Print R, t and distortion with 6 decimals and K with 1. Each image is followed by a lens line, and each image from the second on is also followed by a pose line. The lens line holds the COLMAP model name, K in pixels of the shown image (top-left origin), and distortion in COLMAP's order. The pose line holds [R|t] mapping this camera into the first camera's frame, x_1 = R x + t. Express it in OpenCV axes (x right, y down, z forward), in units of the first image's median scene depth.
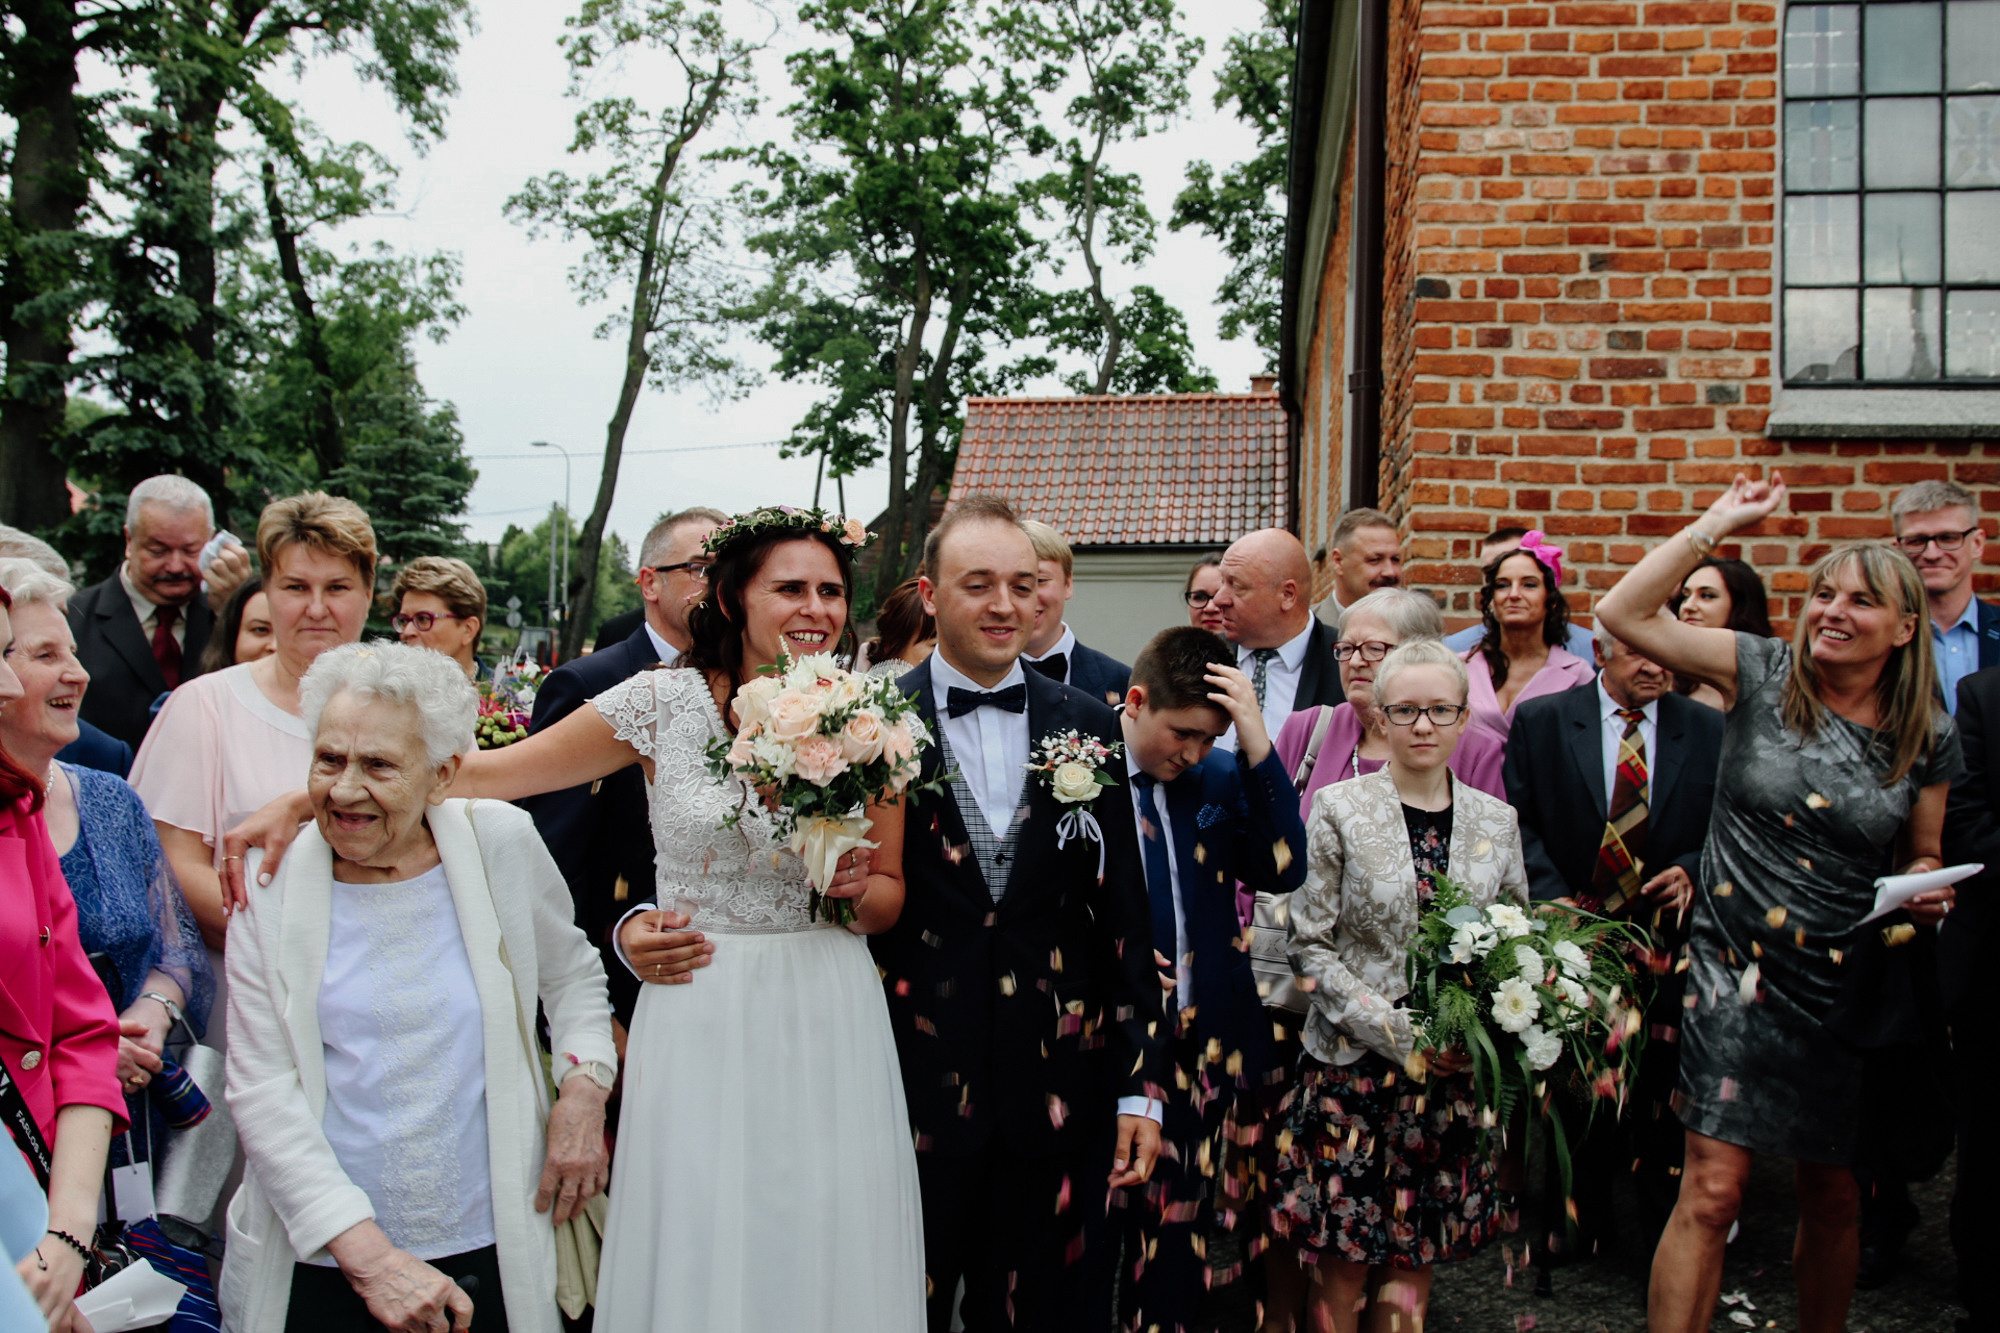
lens RADIAL K [[1668.3, 0, 998.4], [0, 1668.3, 683.0], [0, 0, 1]] dist [-0.087700, 0.074910]
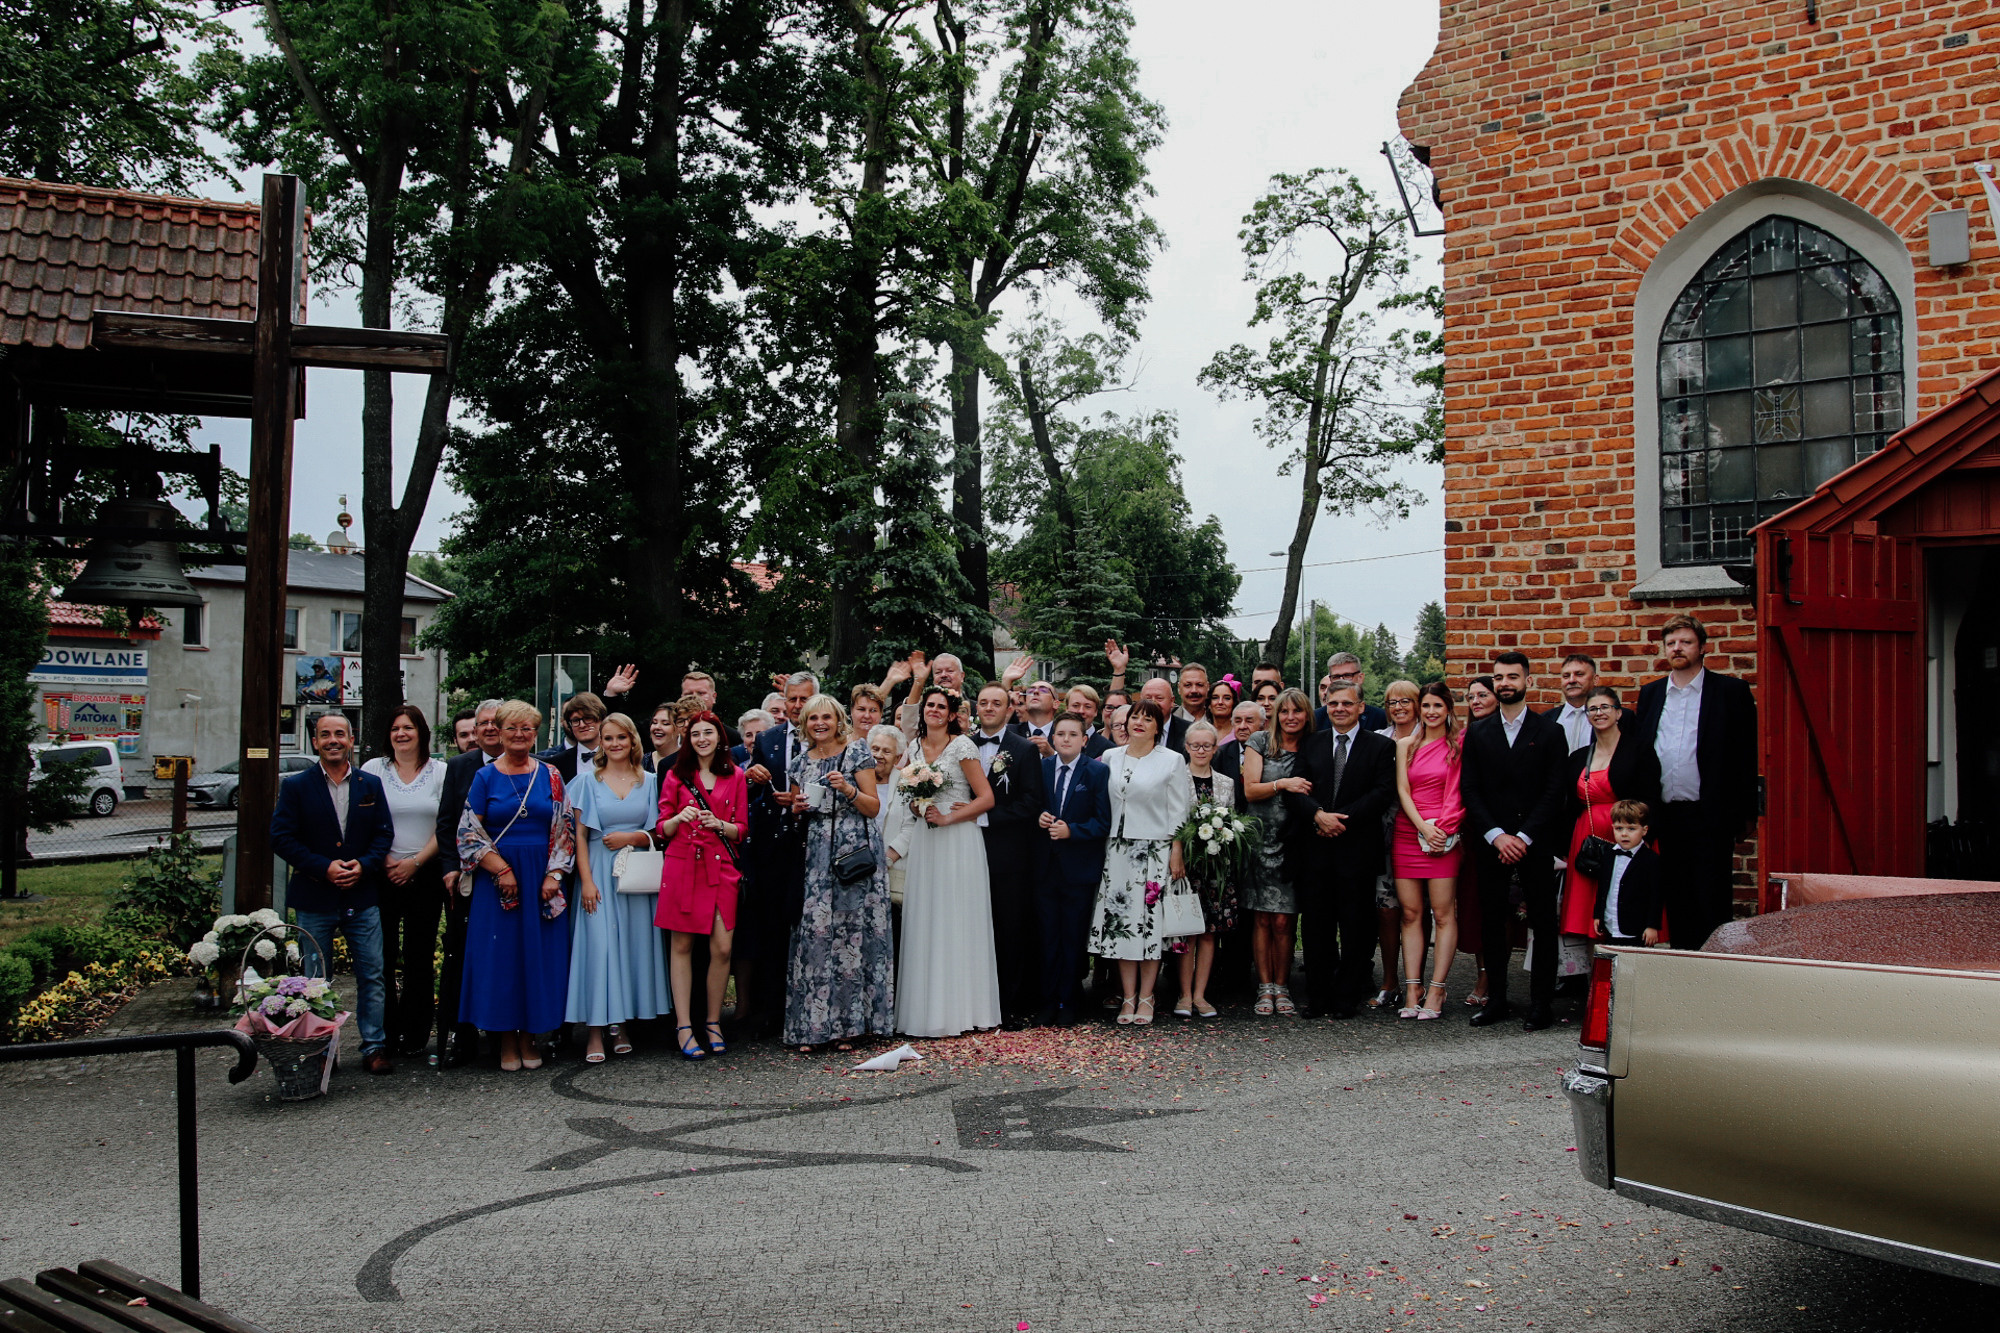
lens RADIAL K [[1668.3, 0, 998.4], [0, 1668.3, 683.0], [0, 0, 1]] dist [-0.087700, 0.074910]
pose [[0.891269, -0.031565, -0.452374, 0.640742], [0.007316, 0.998445, -0.055255, 0.031606], [0.453415, 0.045937, 0.890115, -0.853217]]
